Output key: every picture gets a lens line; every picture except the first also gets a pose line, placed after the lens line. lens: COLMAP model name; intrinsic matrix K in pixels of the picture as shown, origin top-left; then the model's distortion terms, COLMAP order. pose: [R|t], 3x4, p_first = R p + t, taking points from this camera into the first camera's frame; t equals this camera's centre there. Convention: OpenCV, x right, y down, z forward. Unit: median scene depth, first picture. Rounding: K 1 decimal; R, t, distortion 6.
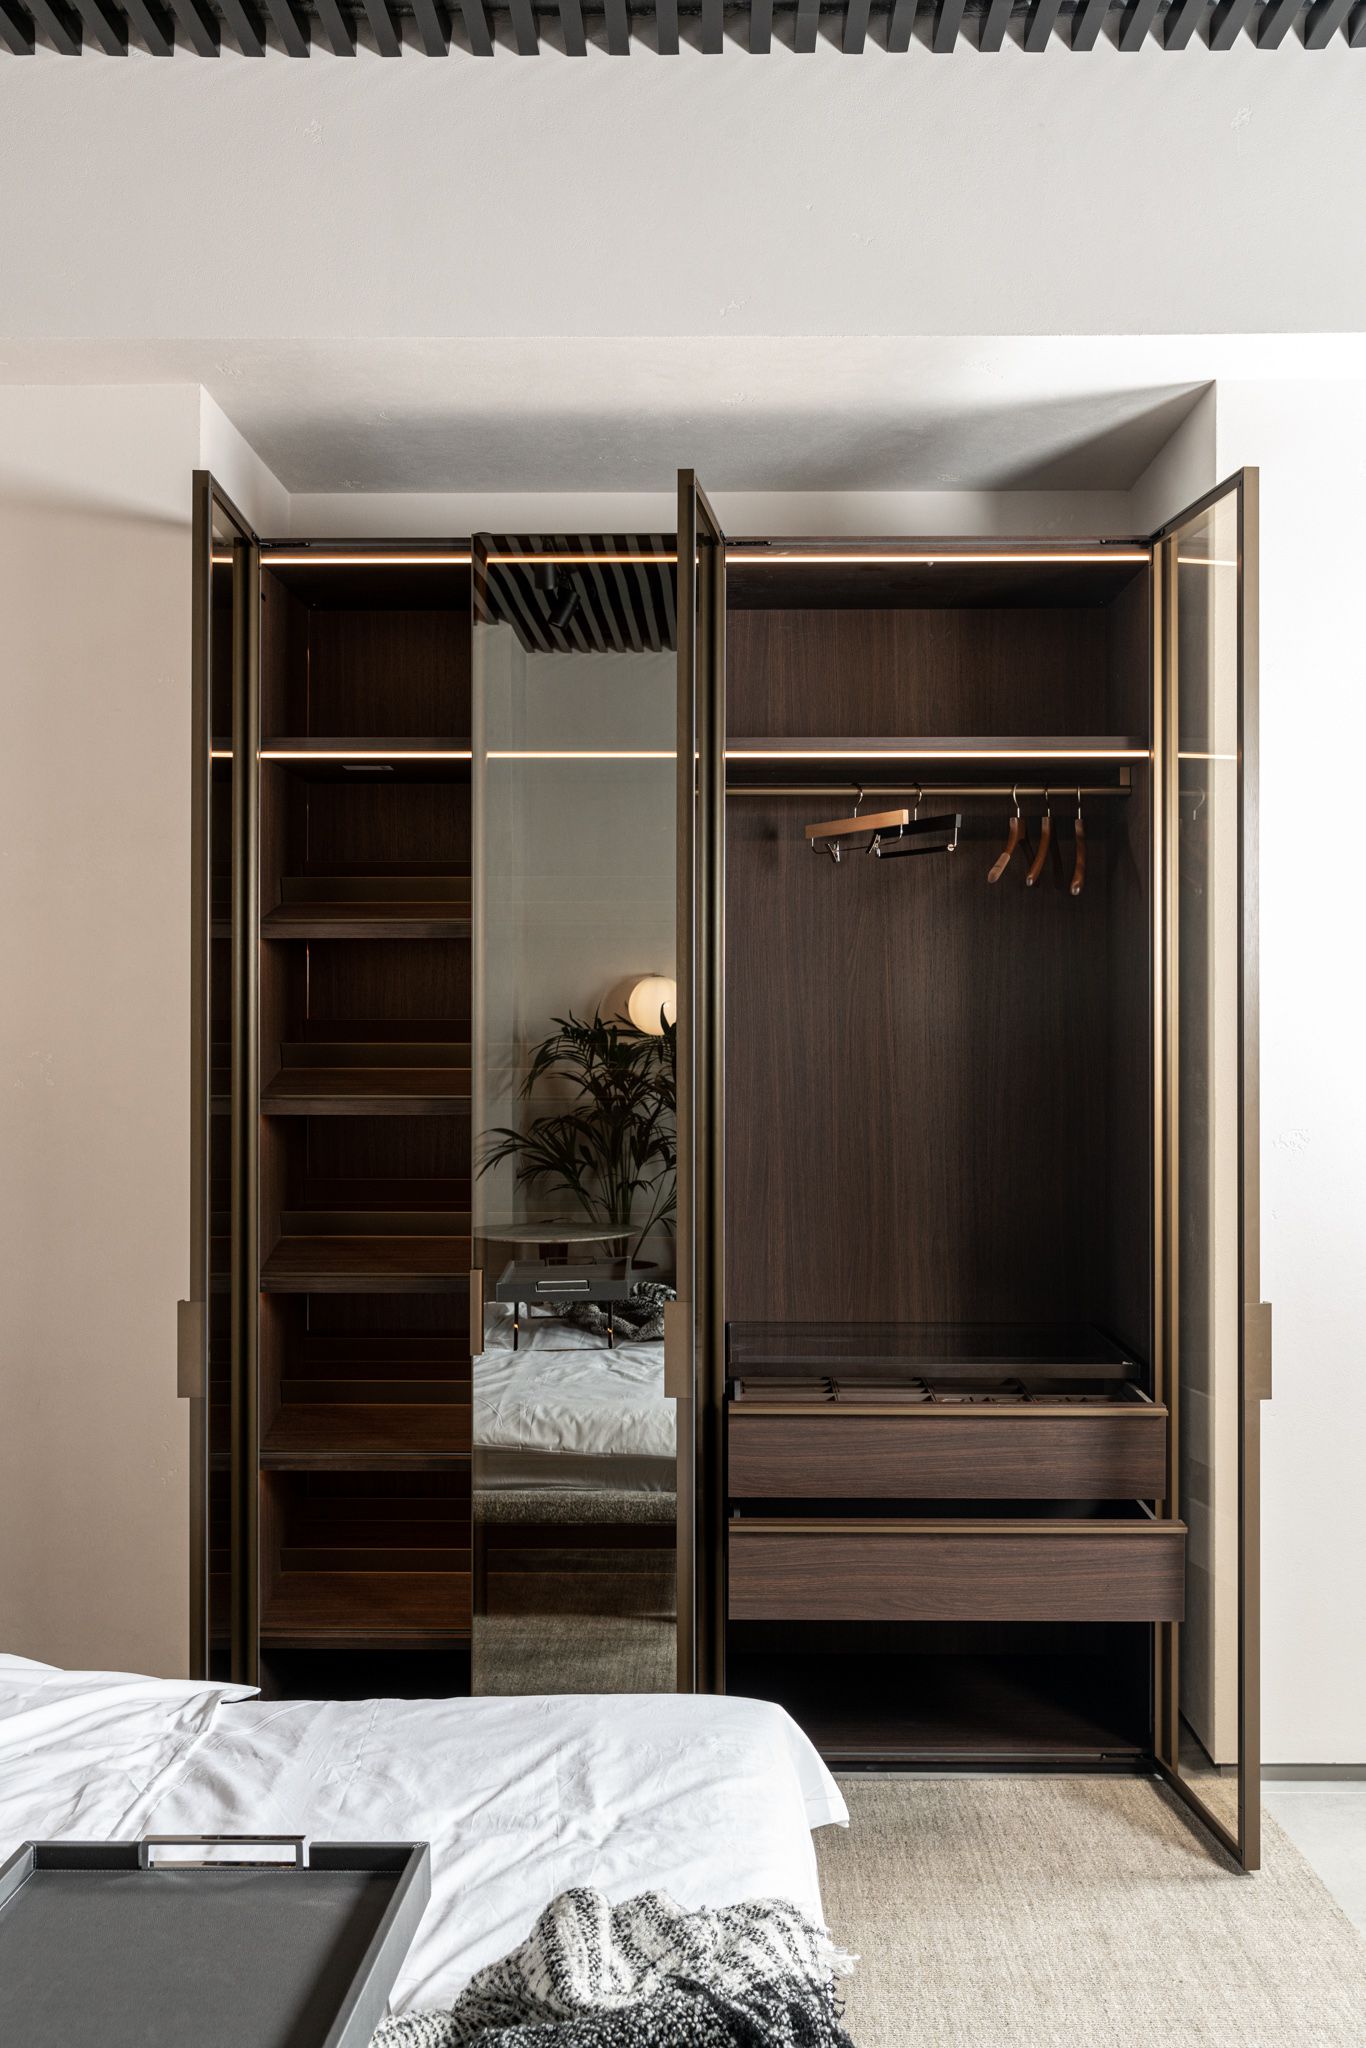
lens RADIAL K [[1870.0, 0, 696.6], [0, 1870.0, 1010.6], [0, 0, 1]] dist [0.000201, 0.000000]
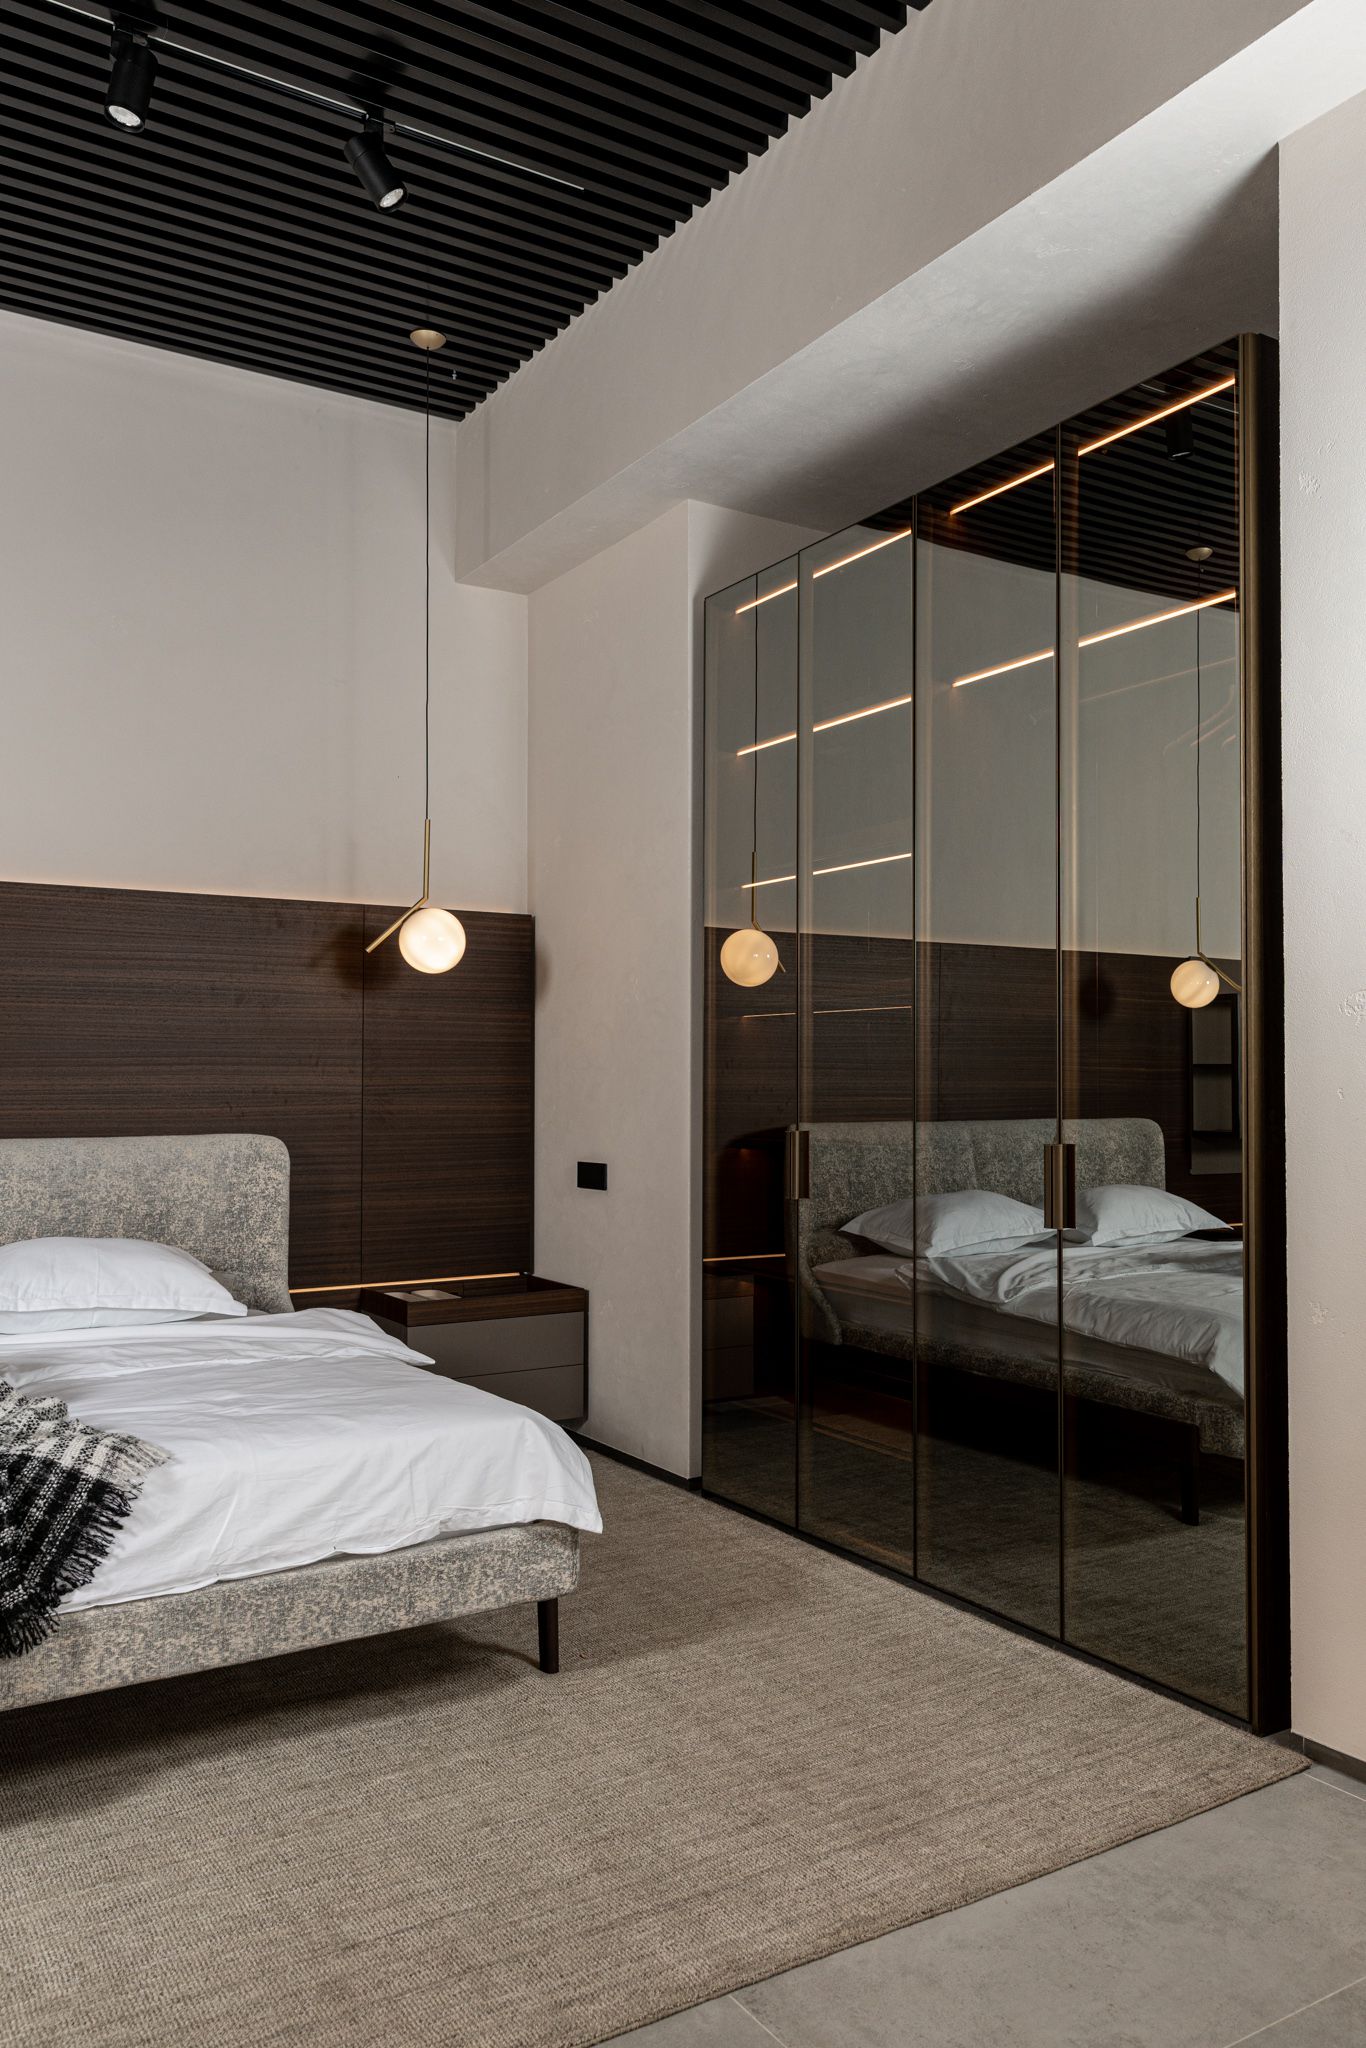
lens RADIAL K [[1552.8, 0, 735.2], [0, 1552.8, 1038.3], [0, 0, 1]] dist [0.023690, -0.012467]
pose [[0.560954, -0.022294, -0.827547, 0.755853], [0.002120, 0.999673, -0.025494, 0.105374], [0.827844, 0.012546, 0.560818, 0.391771]]
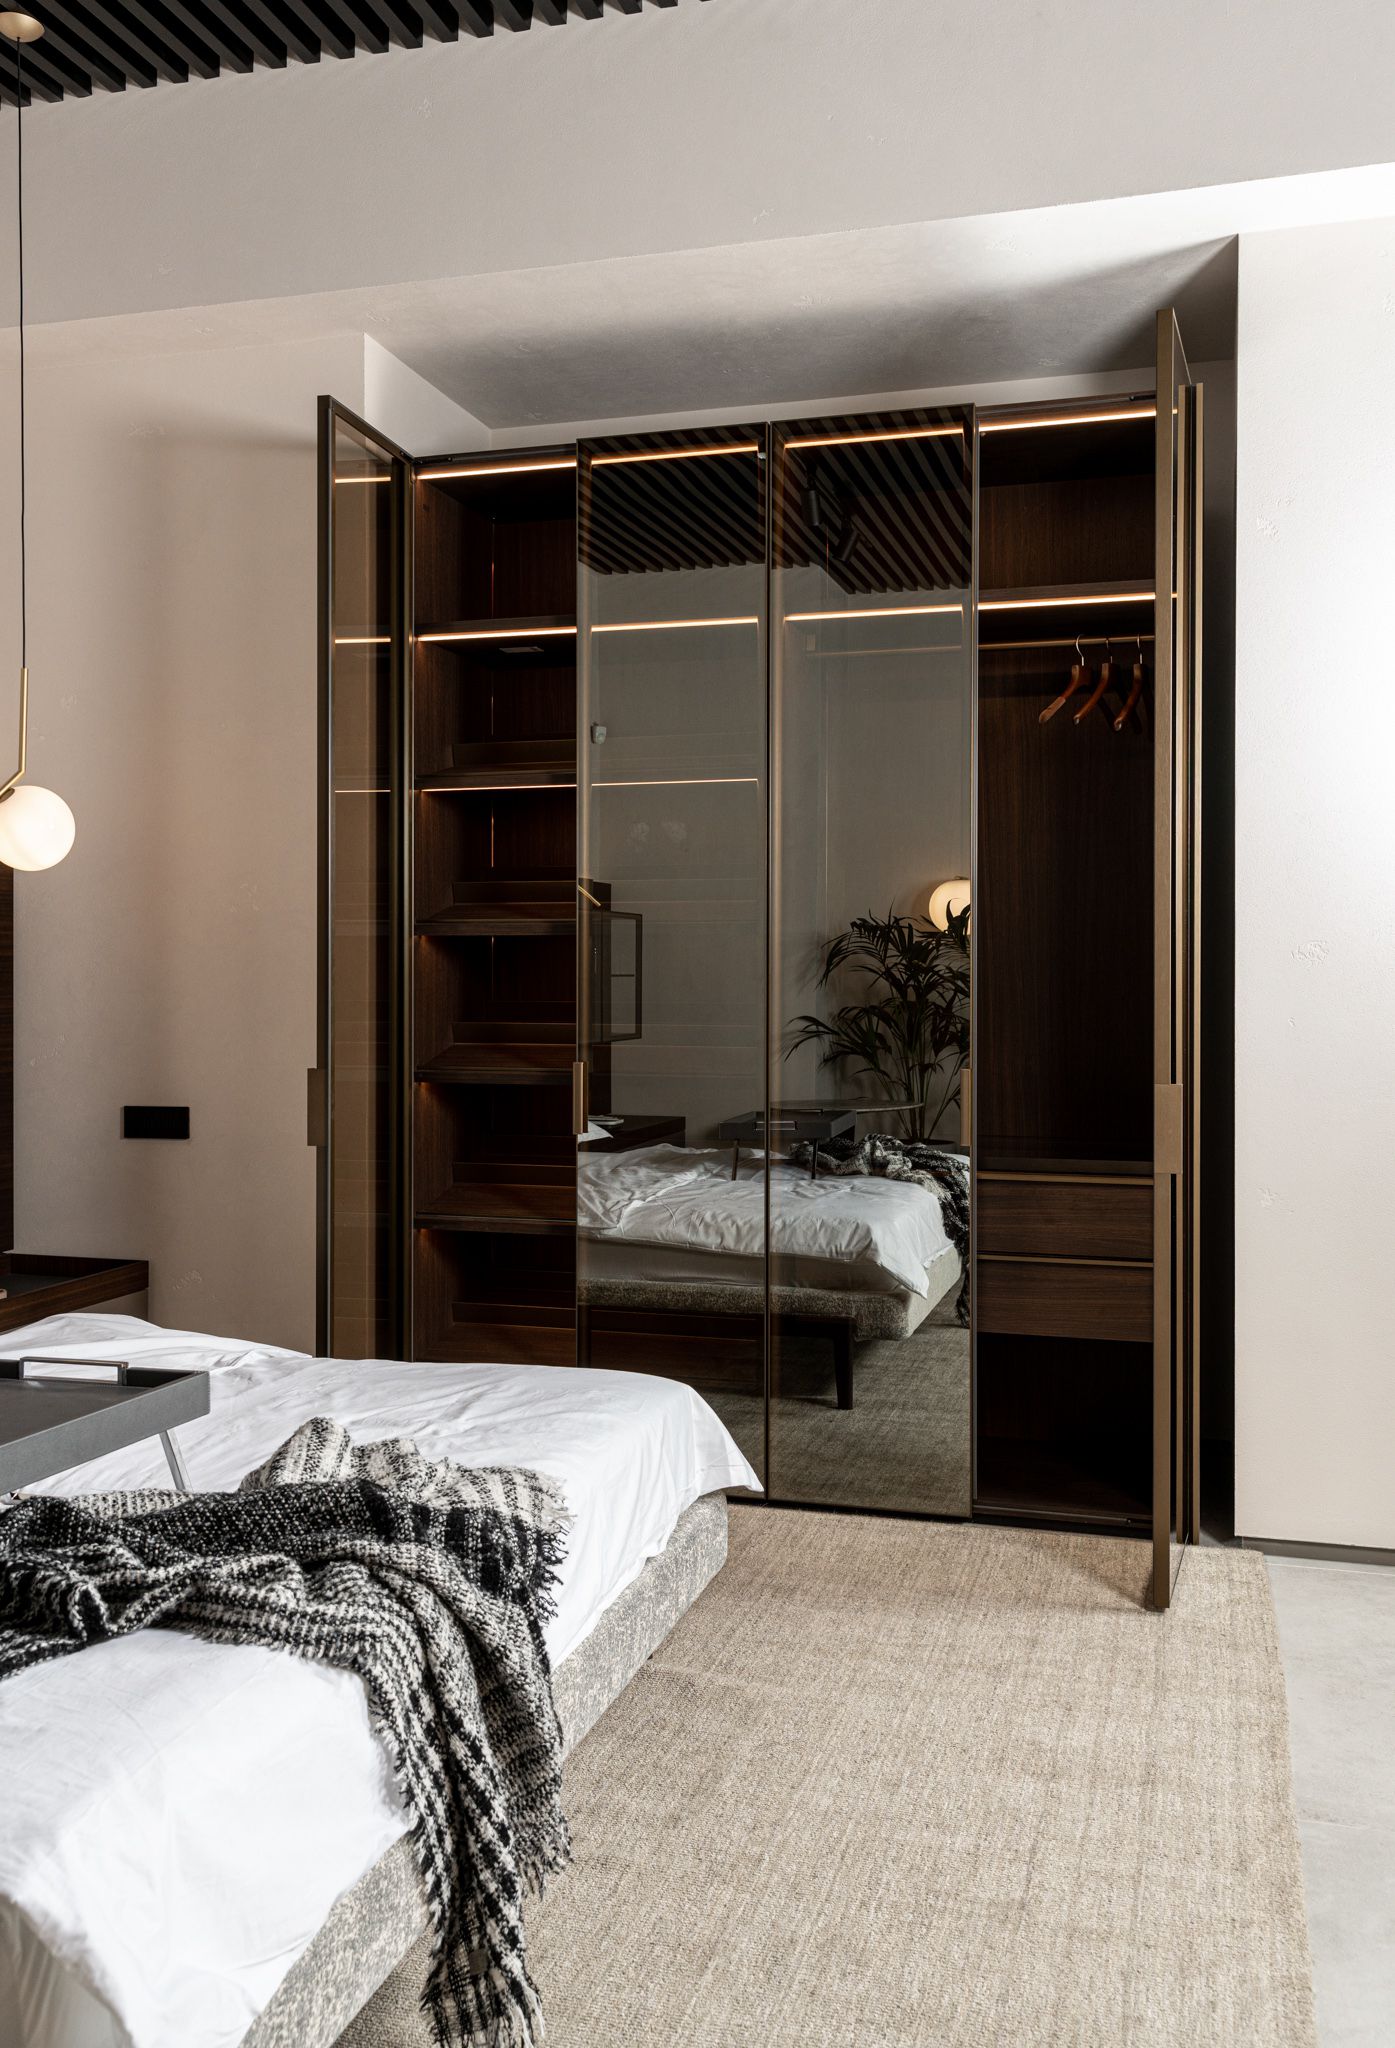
lens RADIAL K [[1732.7, 0, 684.3], [0, 1732.7, 978.5], [0, 0, 1]] dist [0.047603, -0.042703]
pose [[0.962311, -0.000940, -0.271949, 0.255248], [0.002892, 0.999973, 0.006775, 0.080432], [0.271935, -0.007306, 0.962288, -0.041741]]
